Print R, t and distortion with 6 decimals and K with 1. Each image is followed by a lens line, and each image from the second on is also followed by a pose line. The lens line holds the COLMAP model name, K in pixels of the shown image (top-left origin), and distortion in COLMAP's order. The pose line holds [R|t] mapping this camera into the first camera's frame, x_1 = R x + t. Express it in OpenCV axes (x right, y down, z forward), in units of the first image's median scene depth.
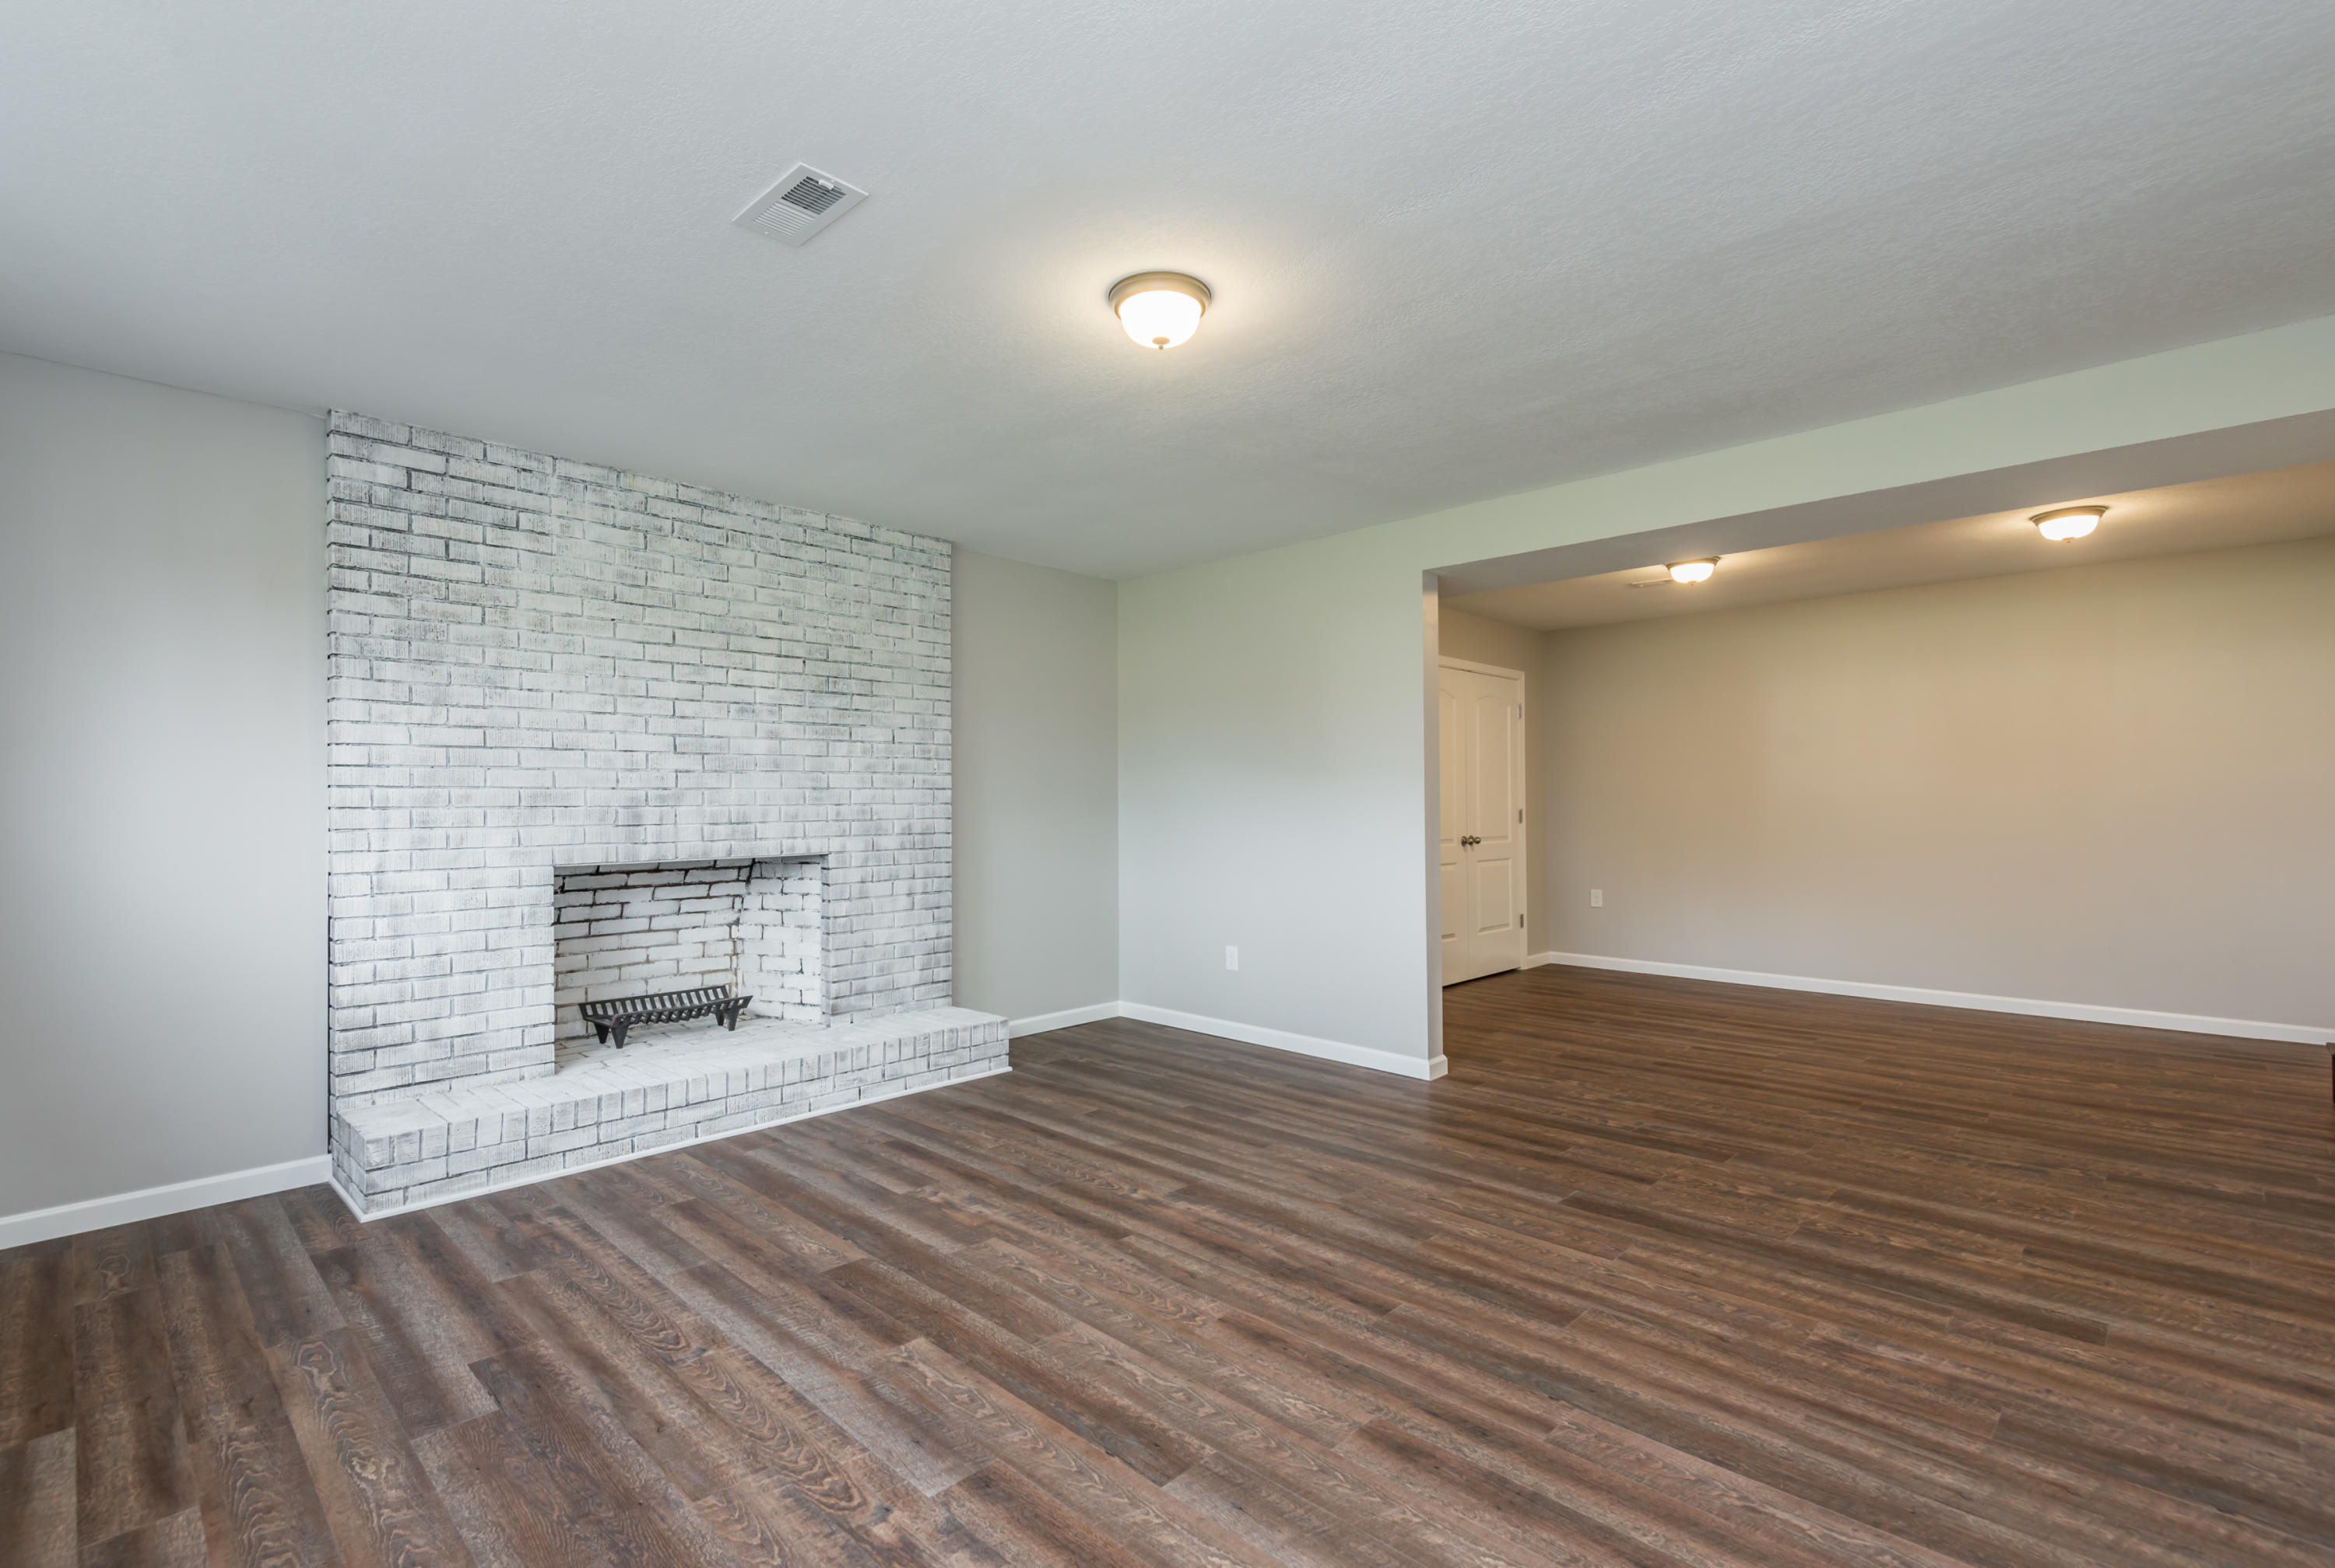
lens RADIAL K [[1056.7, 0, 1147.1], [0, 1056.7, 807.3], [0, 0, 1]] dist [0.021931, -0.010951]
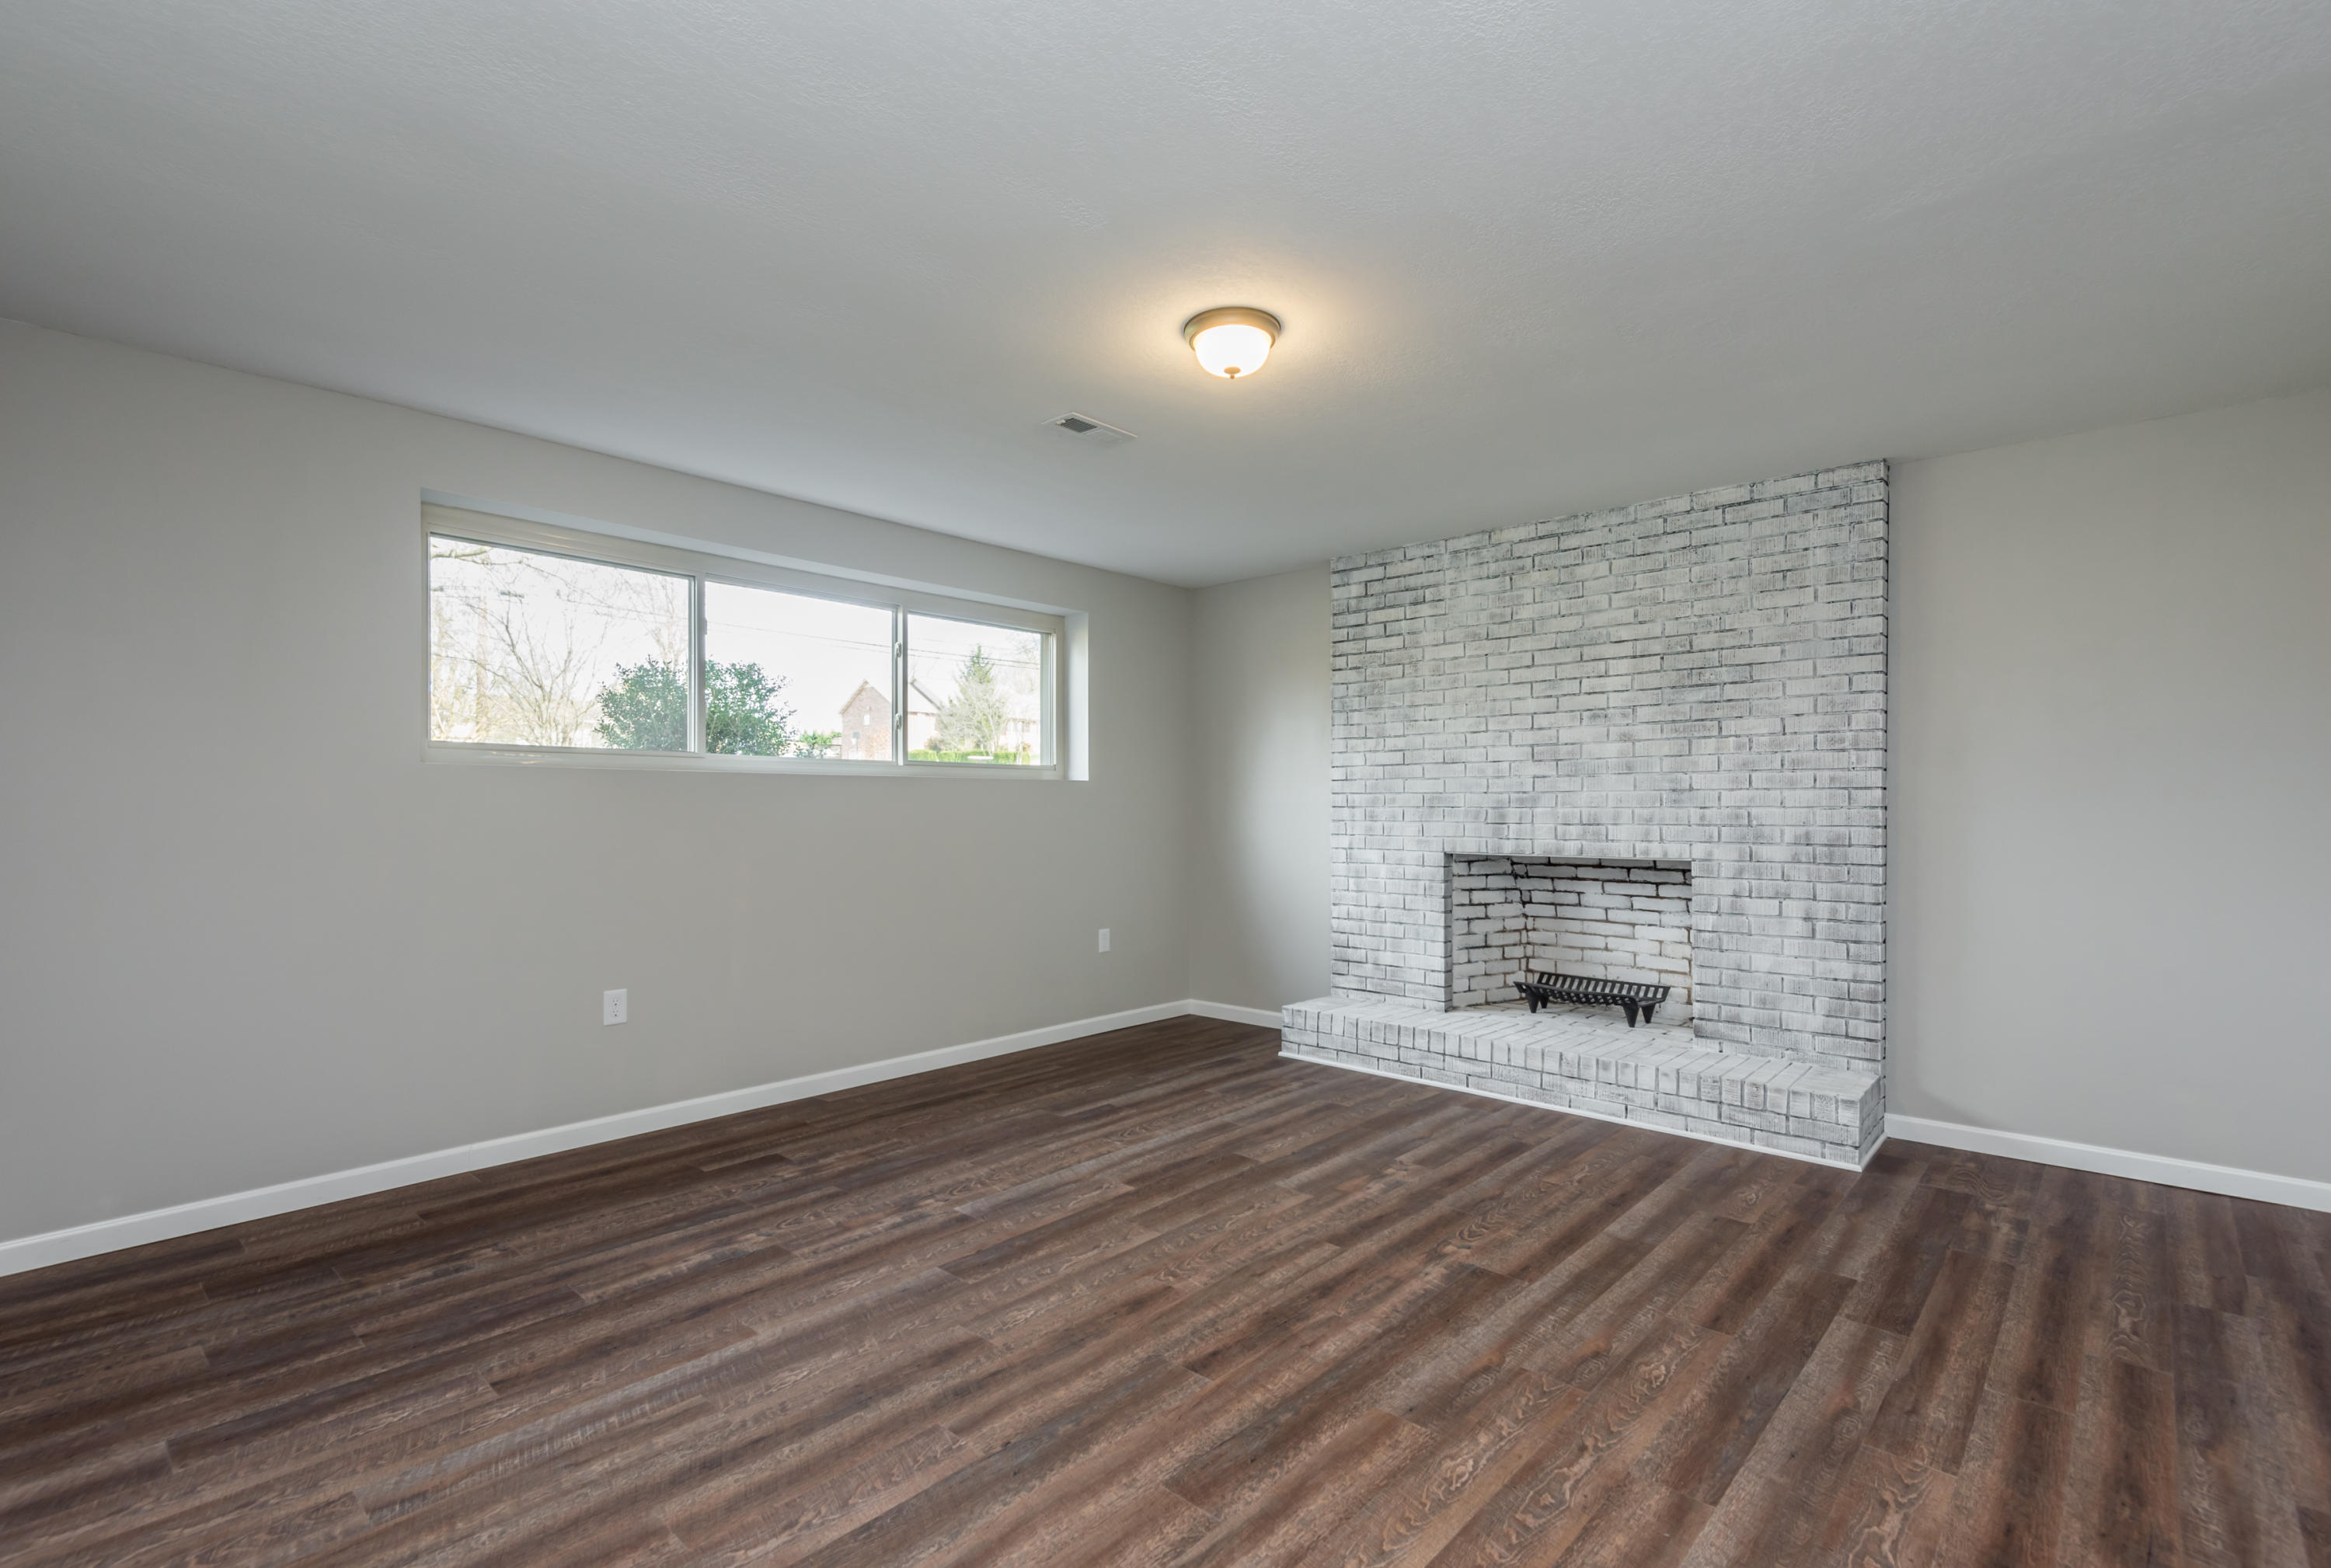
lens RADIAL K [[1055.0, 0, 1172.6], [0, 1055.0, 811.7], [0, 0, 1]] dist [0.021931, -0.010951]
pose [[0.043467, 0.010127, -0.999004, 0.803443], [-0.006983, 0.999927, 0.009832, -0.006237], [0.999030, 0.006549, 0.043534, 0.675007]]
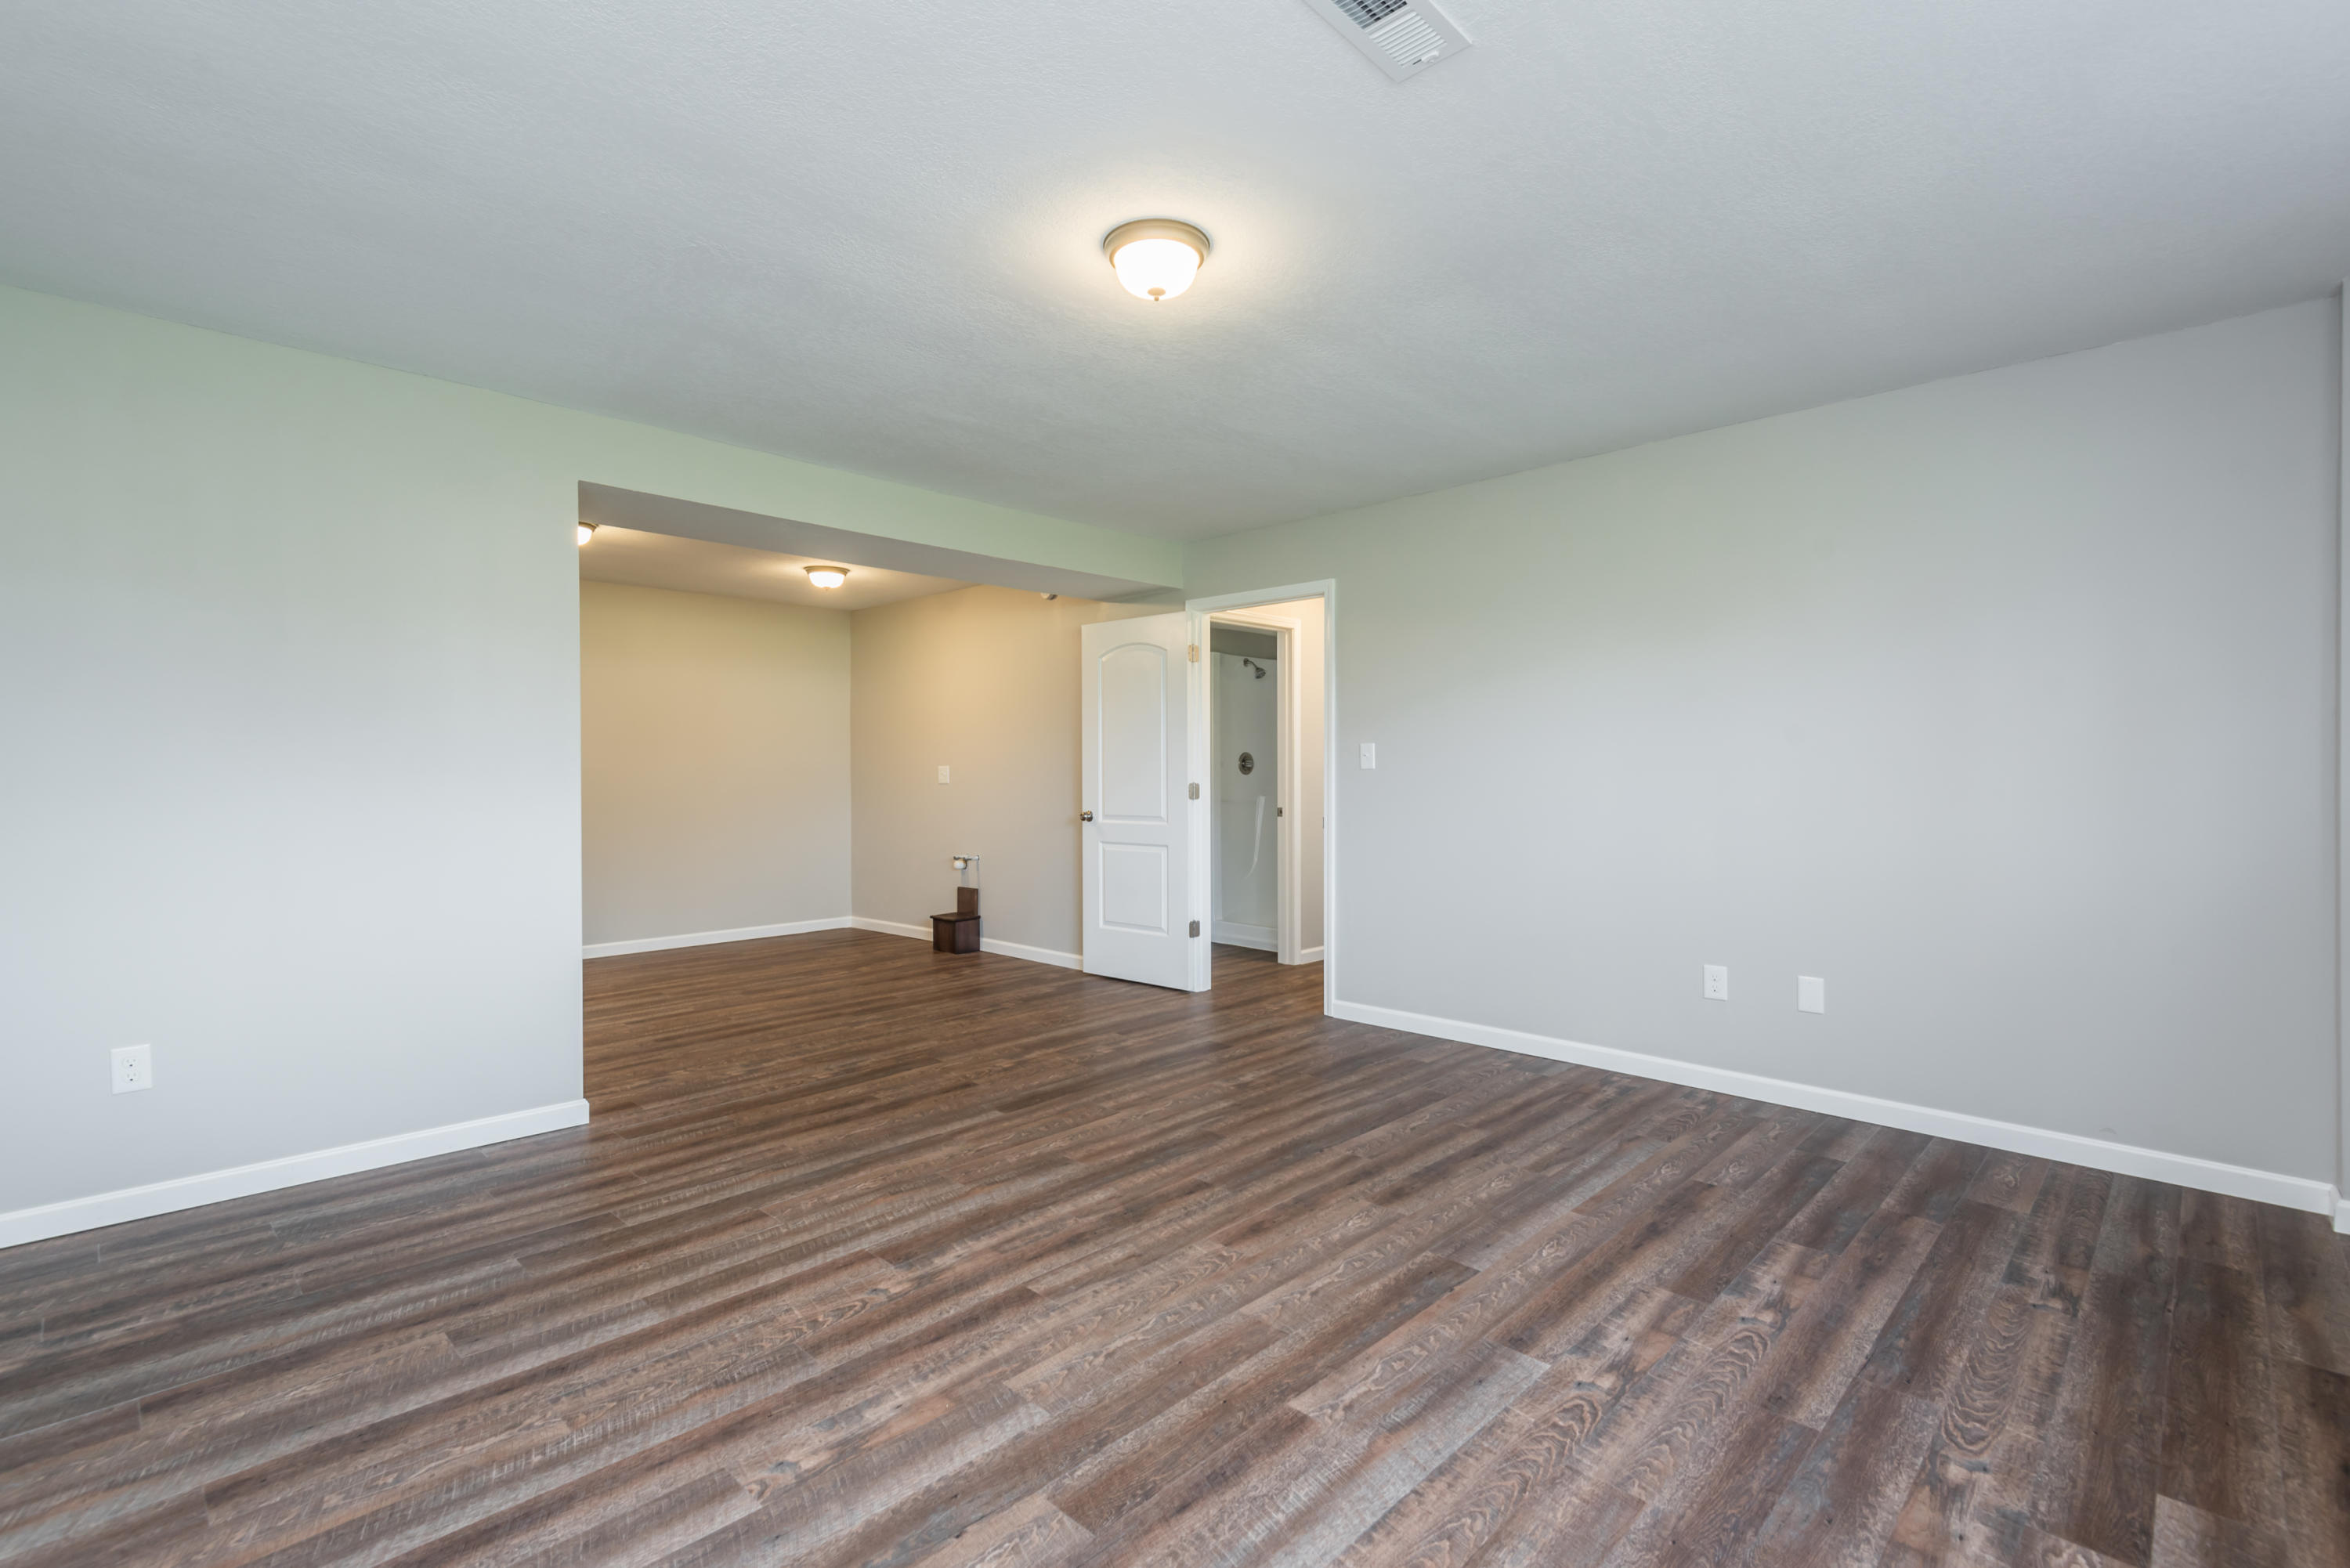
lens RADIAL K [[1063.5, 0, 1182.3], [0, 1063.5, 766.1], [0, 0, 1]] dist [0.021931, -0.010951]
pose [[-0.010314, 0.009238, 0.999904, -0.725952], [0.009036, 0.999917, -0.009144, 0.001729], [-0.999906, 0.008941, -0.010397, 0.744689]]
